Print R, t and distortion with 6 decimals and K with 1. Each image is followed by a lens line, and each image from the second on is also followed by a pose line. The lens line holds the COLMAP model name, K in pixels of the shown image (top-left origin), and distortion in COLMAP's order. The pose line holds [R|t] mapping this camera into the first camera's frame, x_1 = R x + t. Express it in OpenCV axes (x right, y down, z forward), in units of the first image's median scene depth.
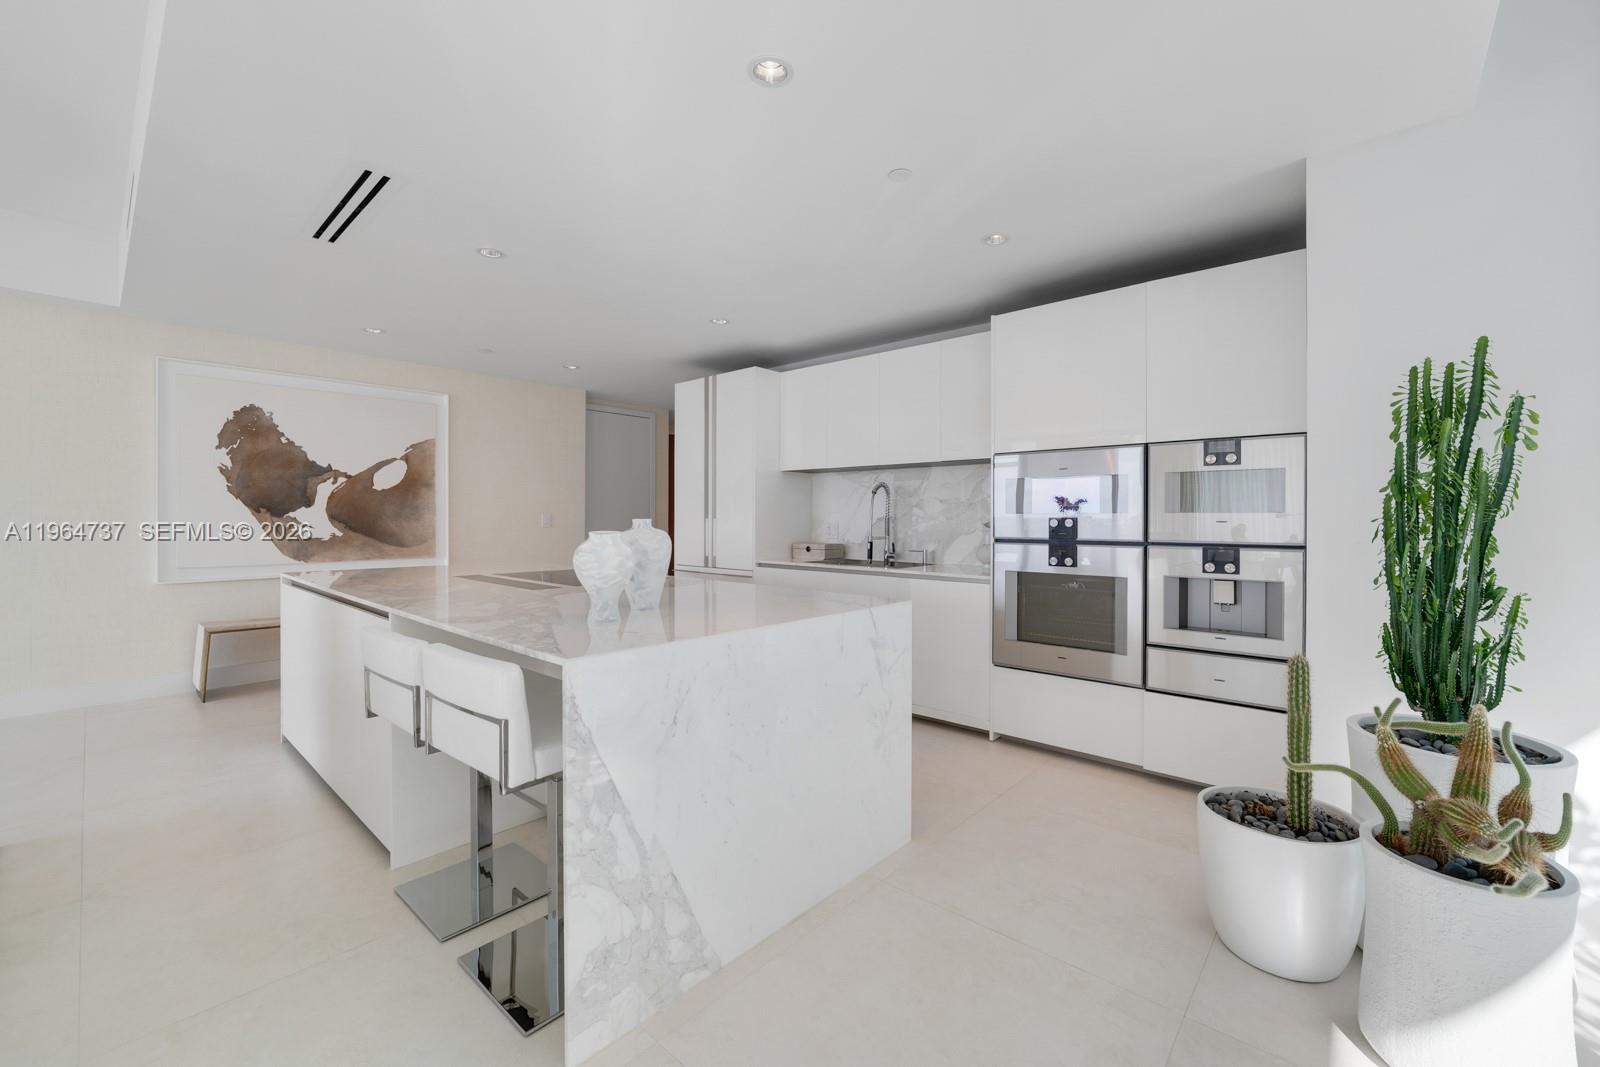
lens RADIAL K [[654.0, 0, 806.9], [0, 654.0, 517.7], [0, 0, 1]] dist [0.000038, 0.000412]
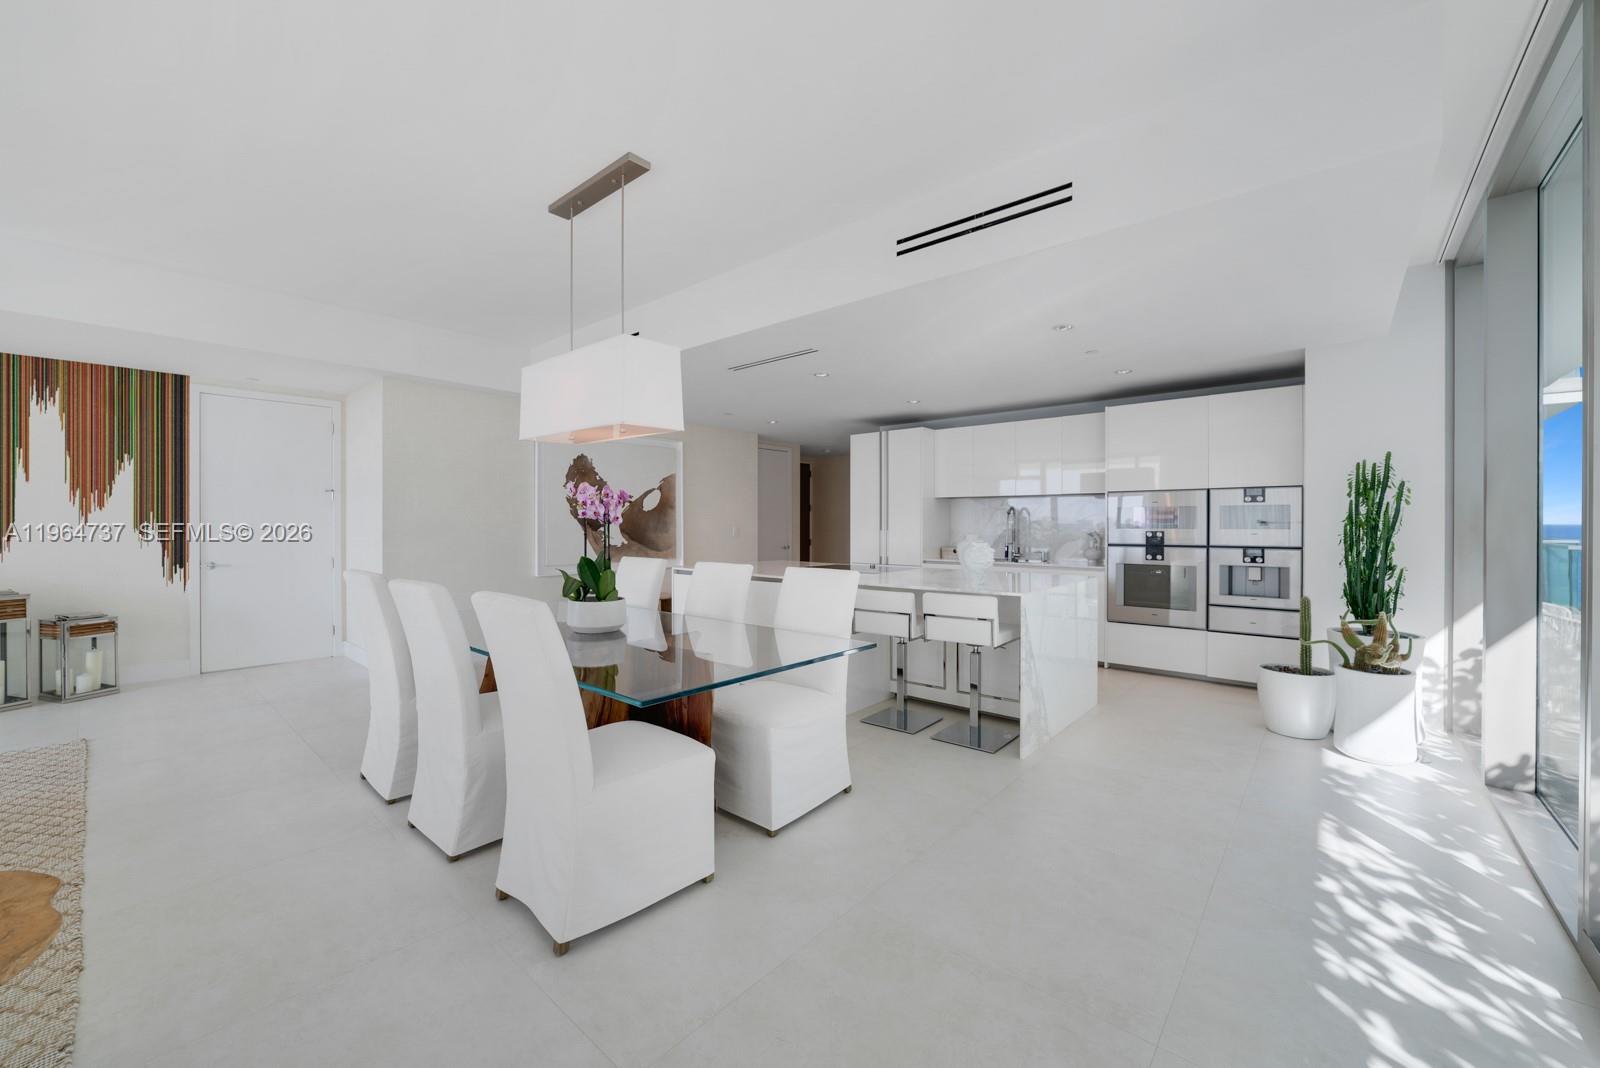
lens RADIAL K [[636.5, 0, 807.6], [0, 636.5, 525.8], [0, 0, 1]] dist [0.009163, -0.000154]
pose [[0.999694, -0.004278, 0.024354, -0.615105], [0.004141, 0.999975, 0.005678, -0.030482], [-0.024378, -0.005575, 0.999687, -0.700914]]
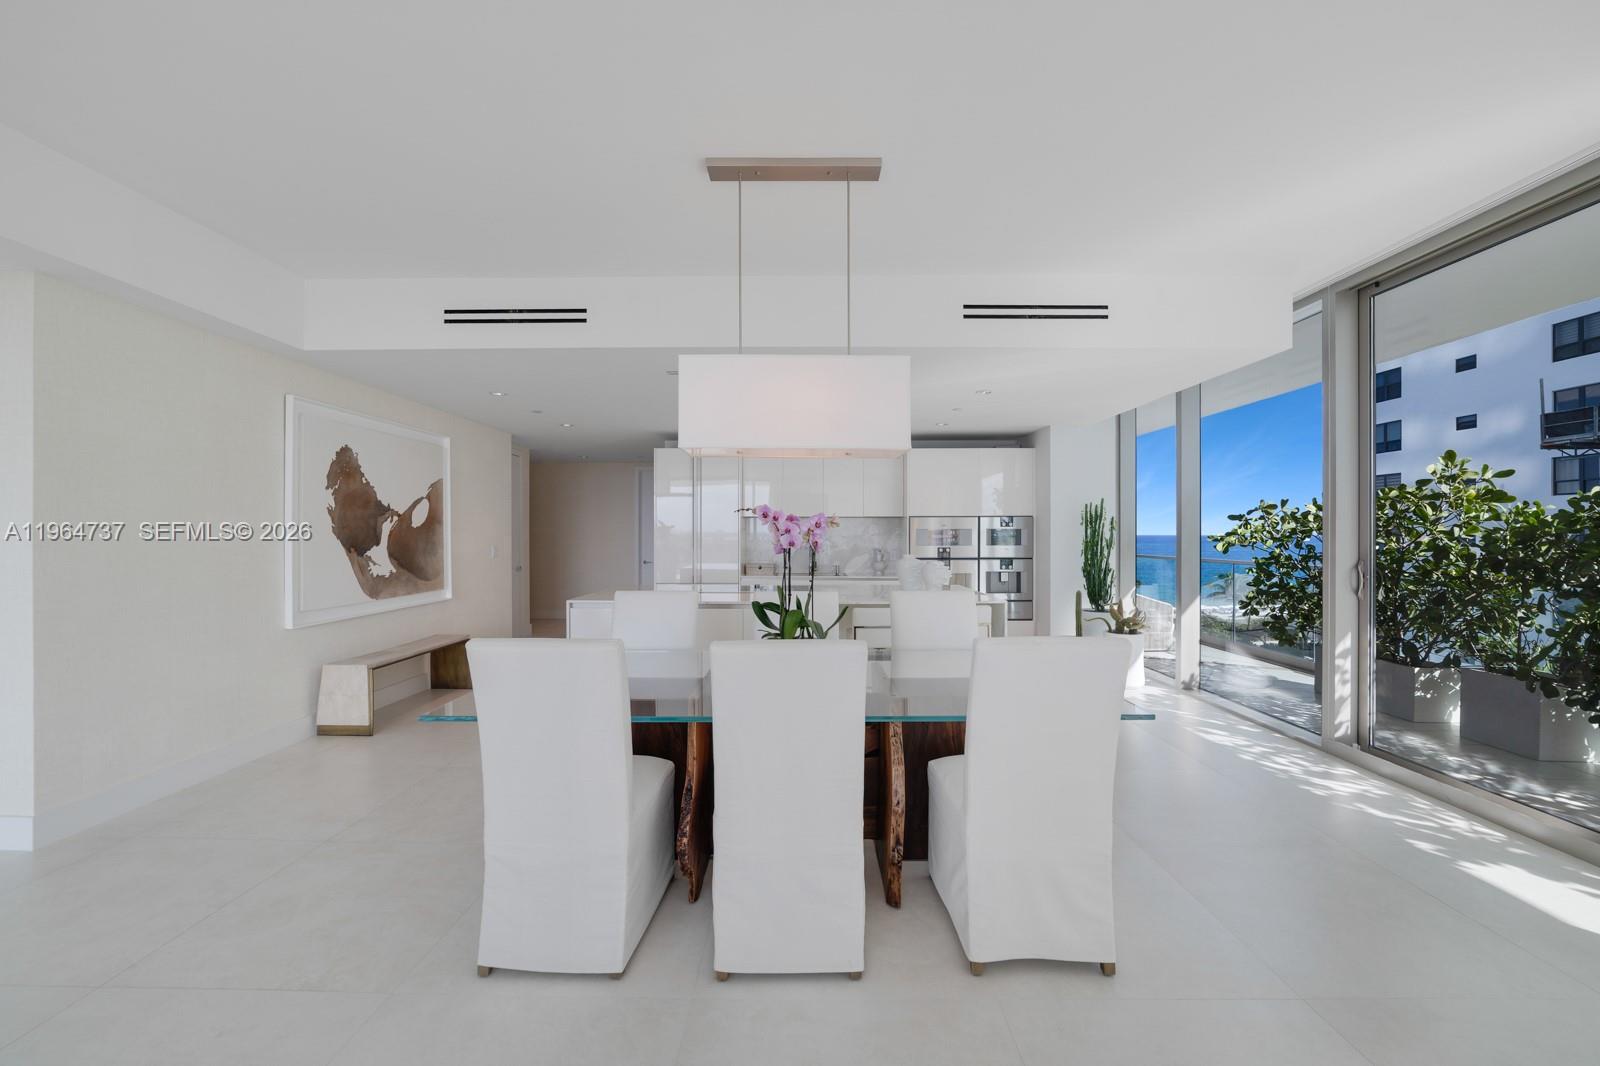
lens RADIAL K [[636.5, 0, 807.6], [0, 636.5, 524.8], [0, 0, 1]] dist [0.009163, -0.000154]
pose [[0.748974, 0.006020, 0.662572, -1.564034], [0.002594, 0.999924, -0.012018, -0.059324], [-0.662595, 0.010720, 0.748901, -0.336777]]
